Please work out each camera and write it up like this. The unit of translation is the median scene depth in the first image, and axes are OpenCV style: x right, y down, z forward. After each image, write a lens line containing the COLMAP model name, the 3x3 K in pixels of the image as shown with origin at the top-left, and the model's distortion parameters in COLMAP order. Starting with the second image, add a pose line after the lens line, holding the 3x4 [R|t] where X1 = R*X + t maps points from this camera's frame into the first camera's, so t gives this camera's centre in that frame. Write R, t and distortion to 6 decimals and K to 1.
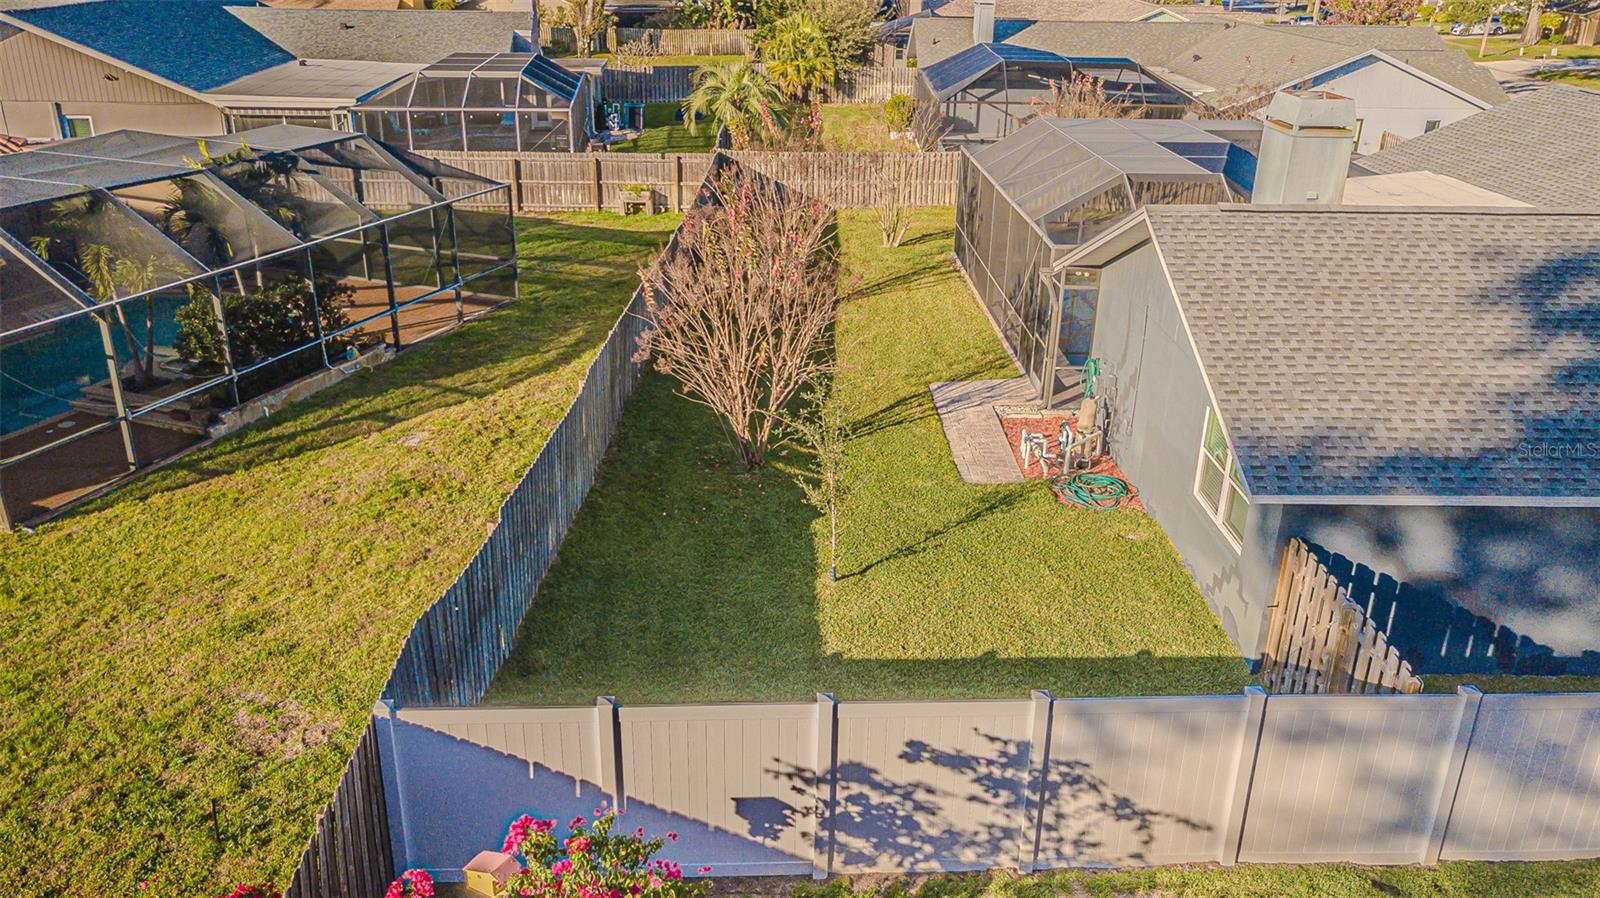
lens RADIAL K [[1237.4, 0, 800.0], [0, 1237.4, 449.0], [0, 0, 1]] dist [0.007740, 0.009916]
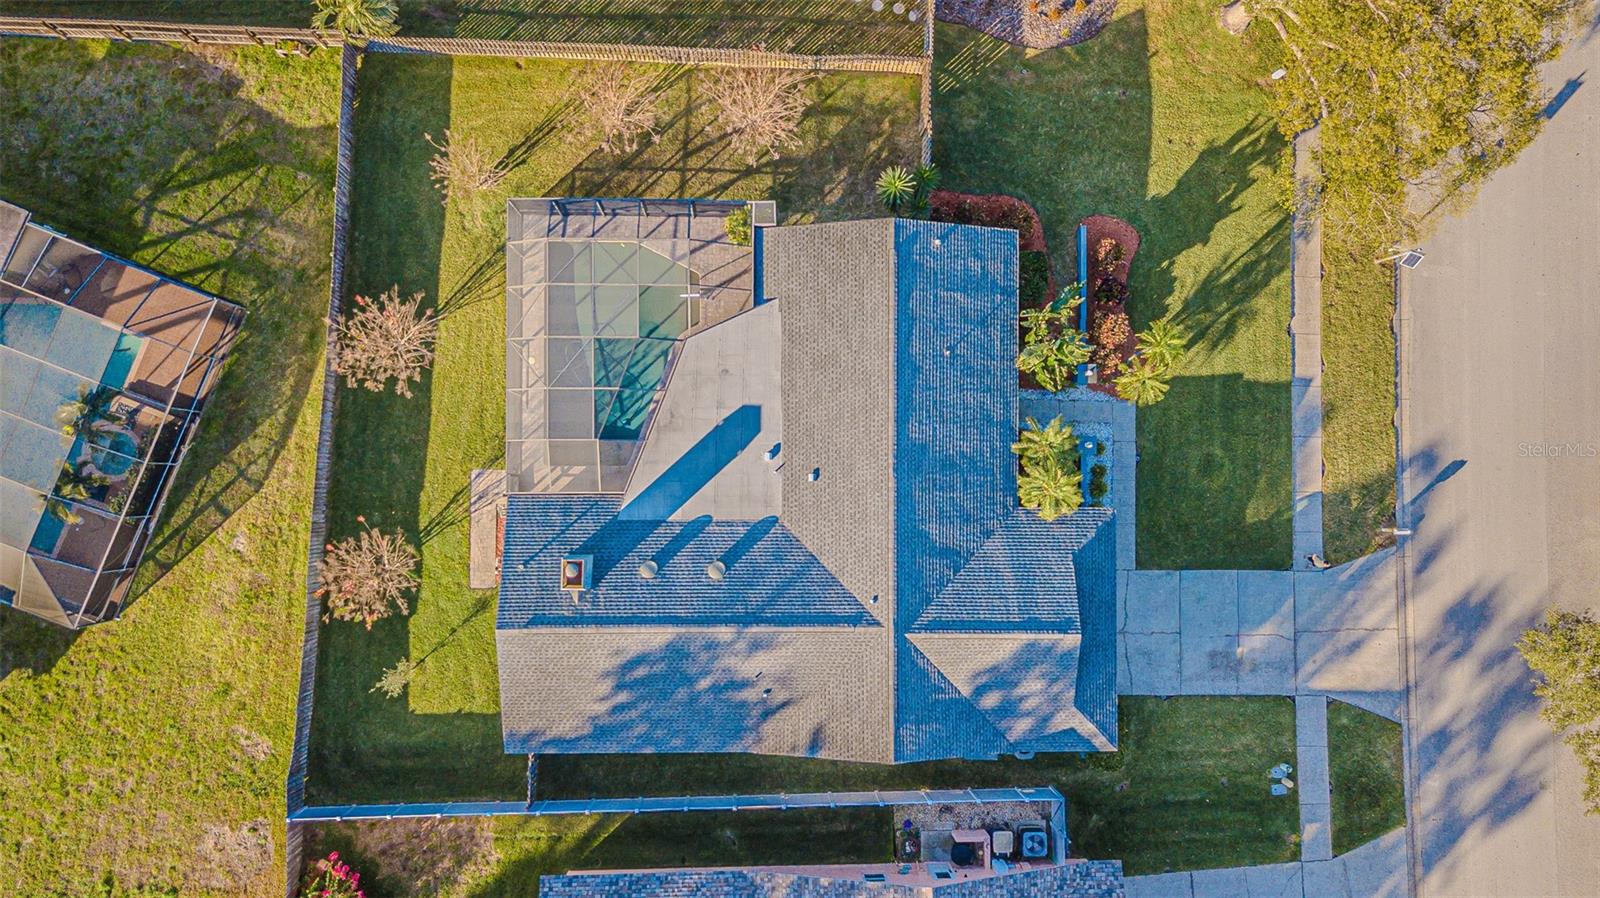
lens RADIAL K [[1237.4, 0, 800.0], [0, 1237.4, 449.0], [0, 0, 1]] dist [0.007740, 0.009916]
pose [[0.999238, 0.027026, 0.028173, 0.848856], [-0.036794, 0.410728, 0.911015, -2.827848], [0.013050, -0.911357, 0.411409, 0.258116]]
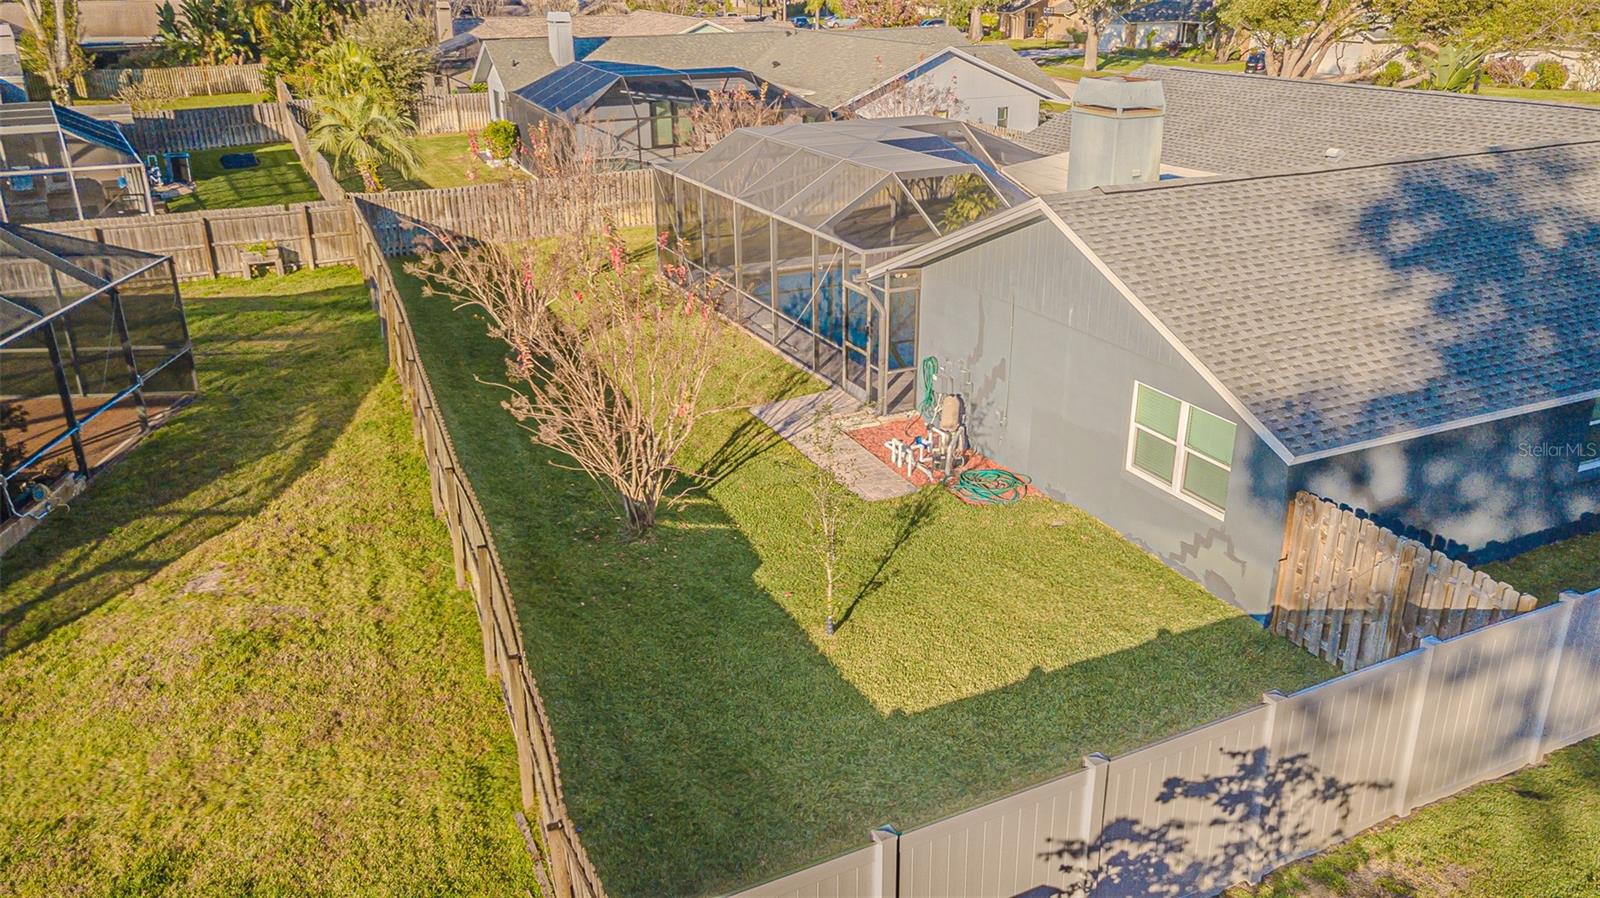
lens RADIAL K [[1233.5, 0, 802.1], [0, 1233.5, 439.3], [0, 0, 1]] dist [0.023789, 0.005986]
pose [[0.913712, -0.170848, 0.368703, -0.300220], [0.179065, 0.983763, 0.012095, -0.049001], [-0.364782, 0.054971, 0.929469, 0.147934]]
